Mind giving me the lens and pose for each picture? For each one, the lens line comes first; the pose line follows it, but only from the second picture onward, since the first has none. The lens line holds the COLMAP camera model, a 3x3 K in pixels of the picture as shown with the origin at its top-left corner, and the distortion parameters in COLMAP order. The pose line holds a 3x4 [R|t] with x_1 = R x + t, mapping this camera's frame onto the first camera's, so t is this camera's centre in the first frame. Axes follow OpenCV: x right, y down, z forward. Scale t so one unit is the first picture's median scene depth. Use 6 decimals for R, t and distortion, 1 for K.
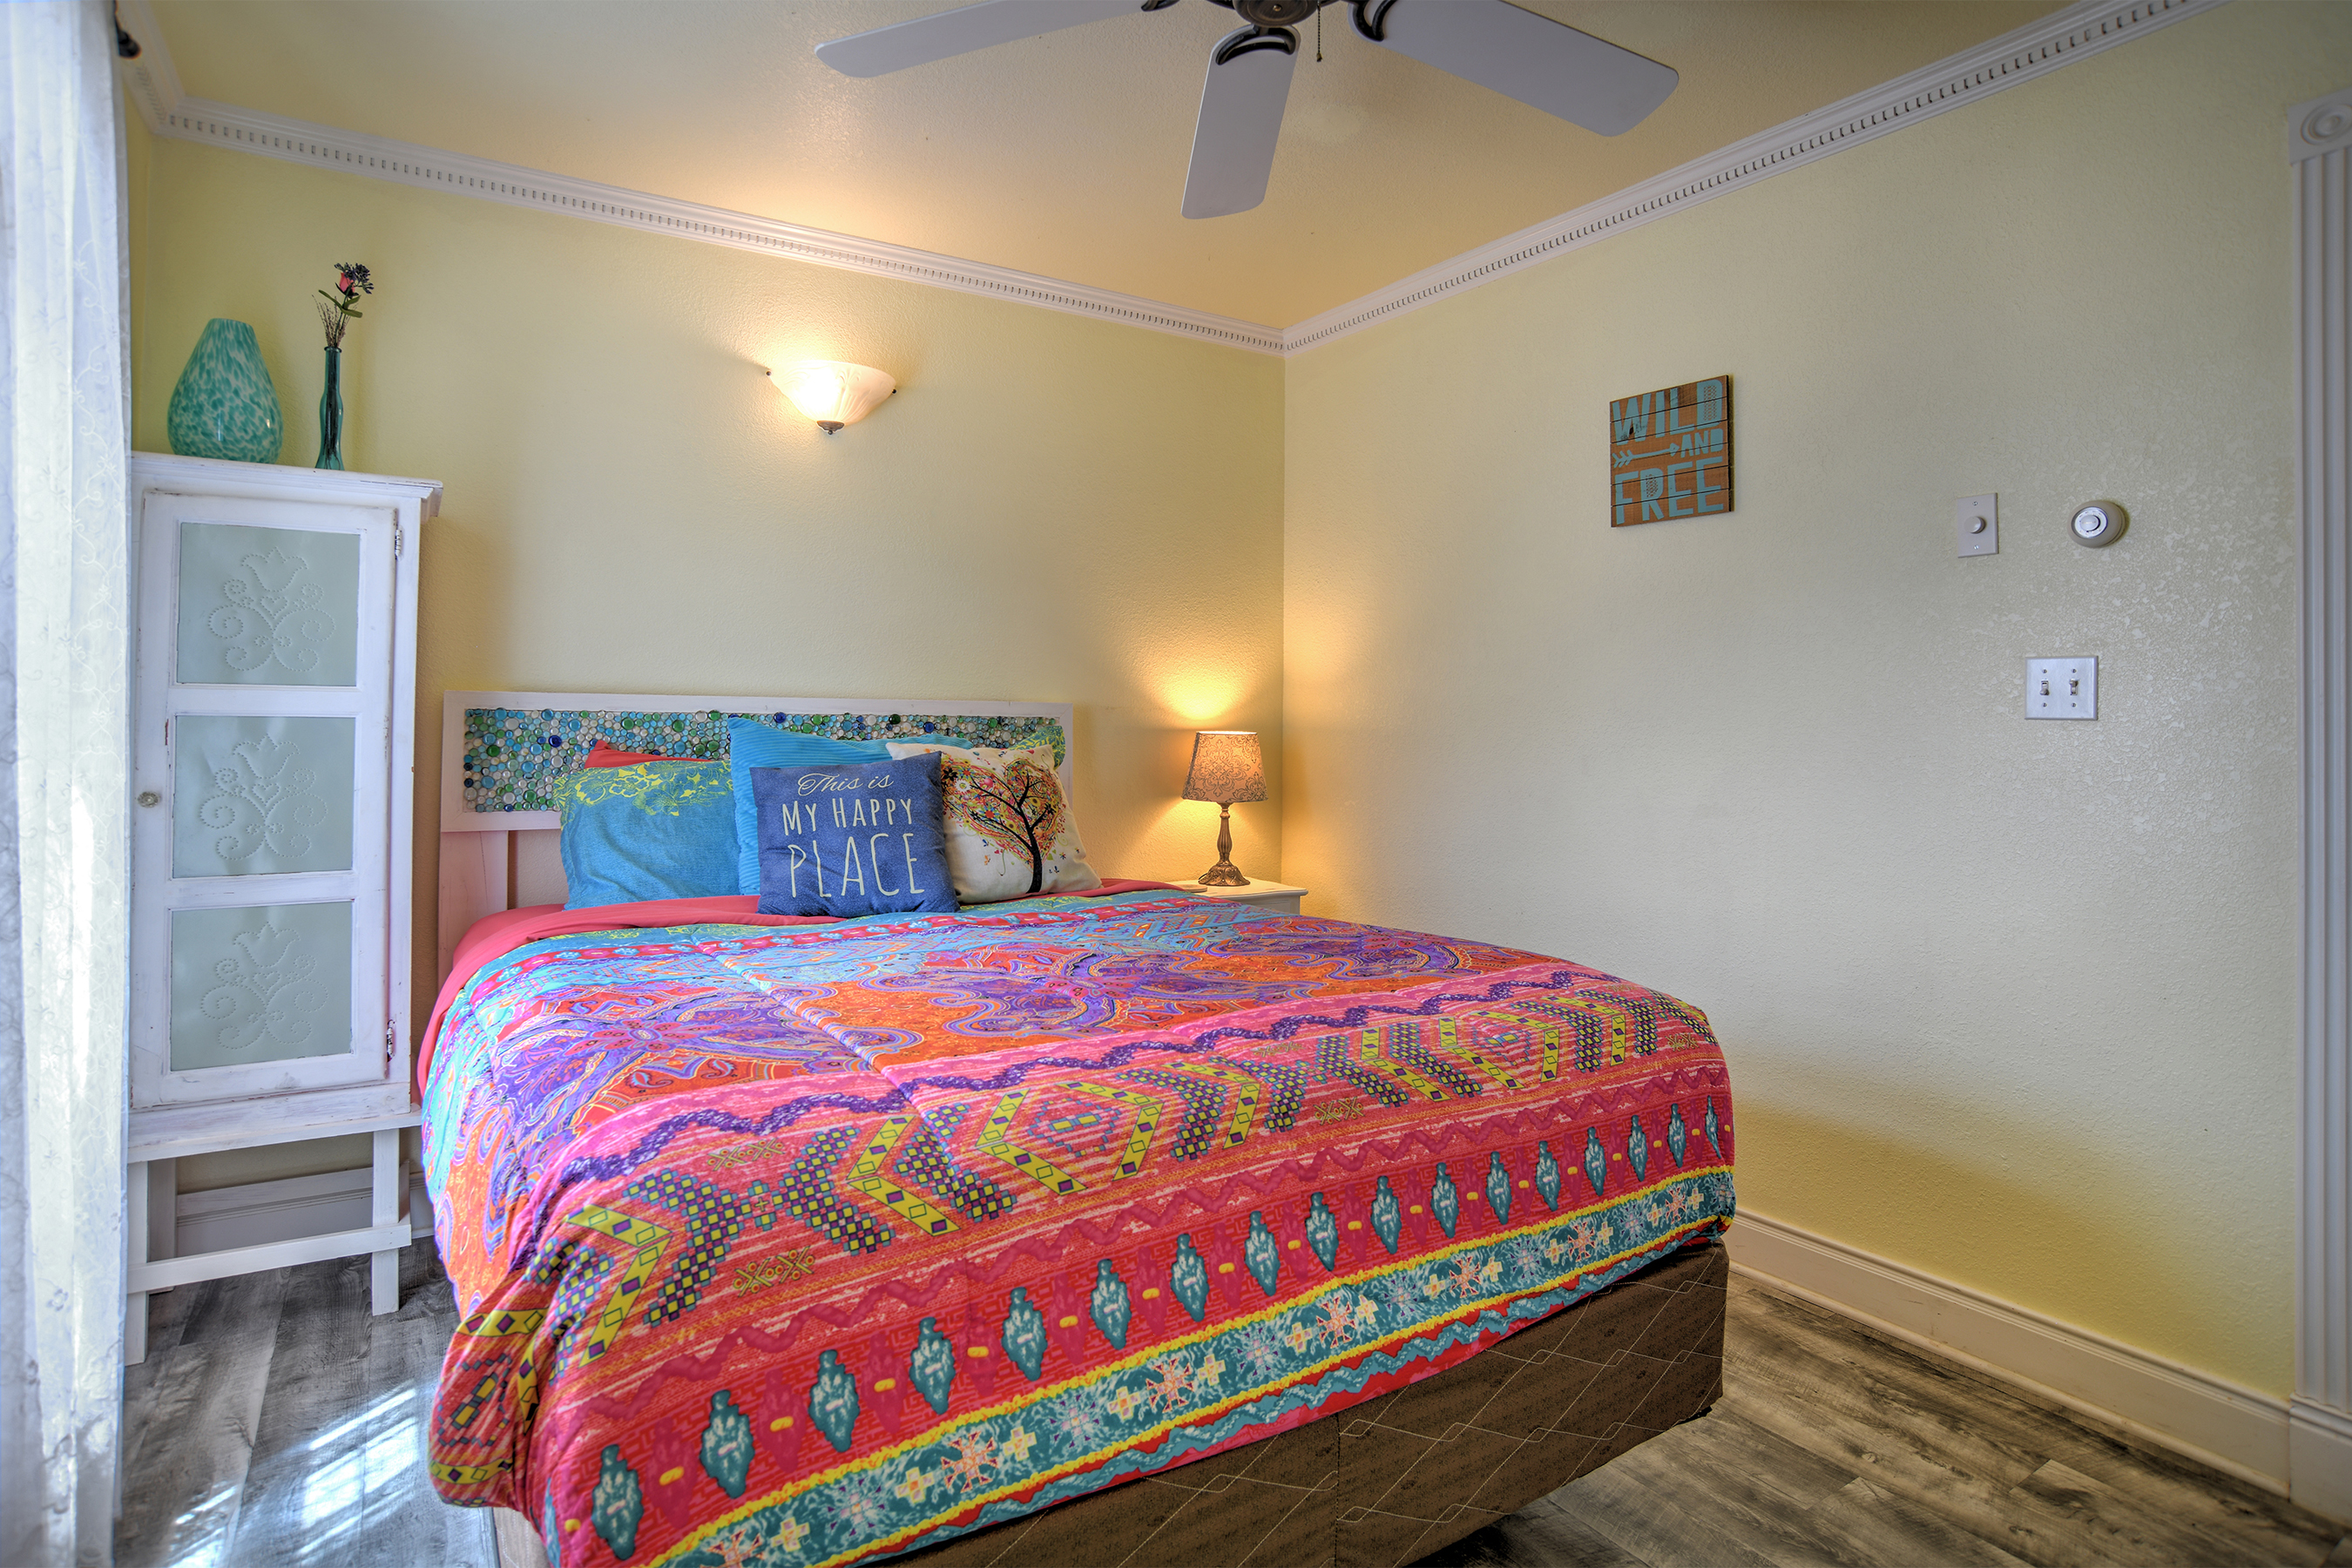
lens RADIAL K [[1239.1, 0, 1178.2], [0, 1239.1, 746.6], [0, 0, 1]] dist [-0.101659, 0.040988]
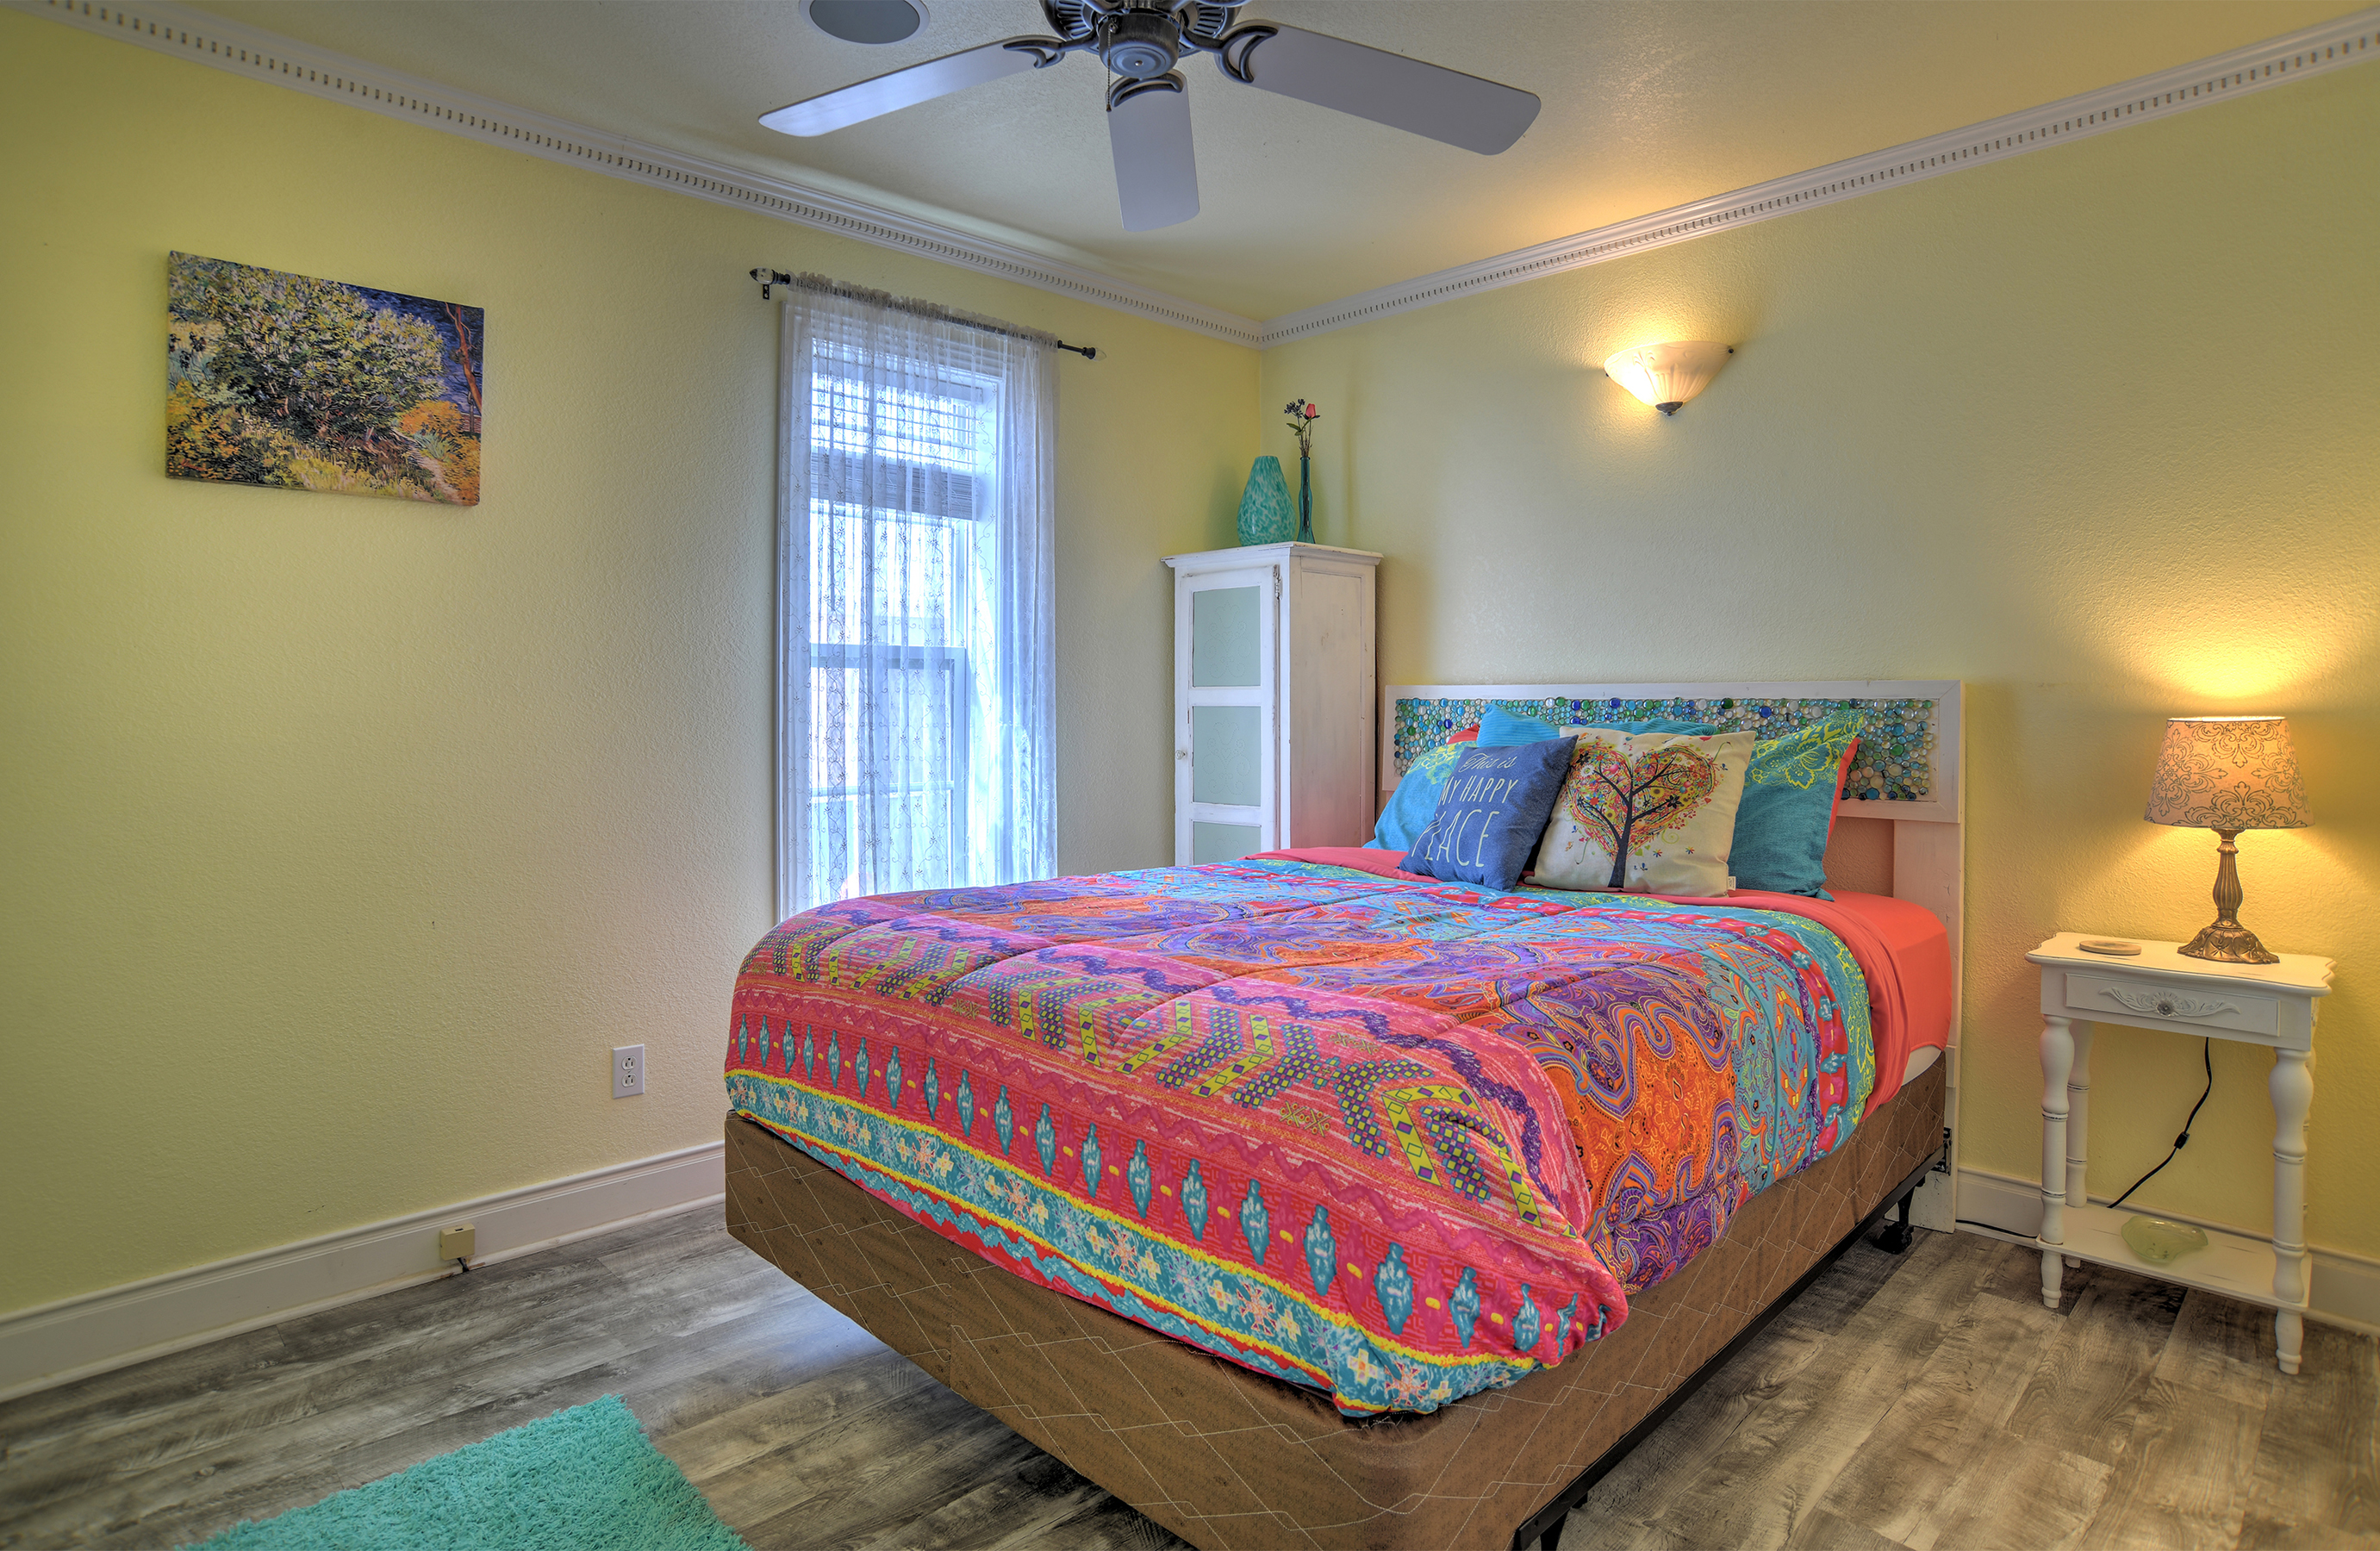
lens RADIAL K [[1289.6, 0, 1213.1], [0, 1289.6, 764.4], [0, 0, 1]] dist [-0.103524, 0.052470]
pose [[0.205419, 0.033088, -0.978115, 0.764910], [-0.013248, 0.999431, 0.031026, -0.000804], [0.978584, 0.006585, 0.205741, 0.506404]]
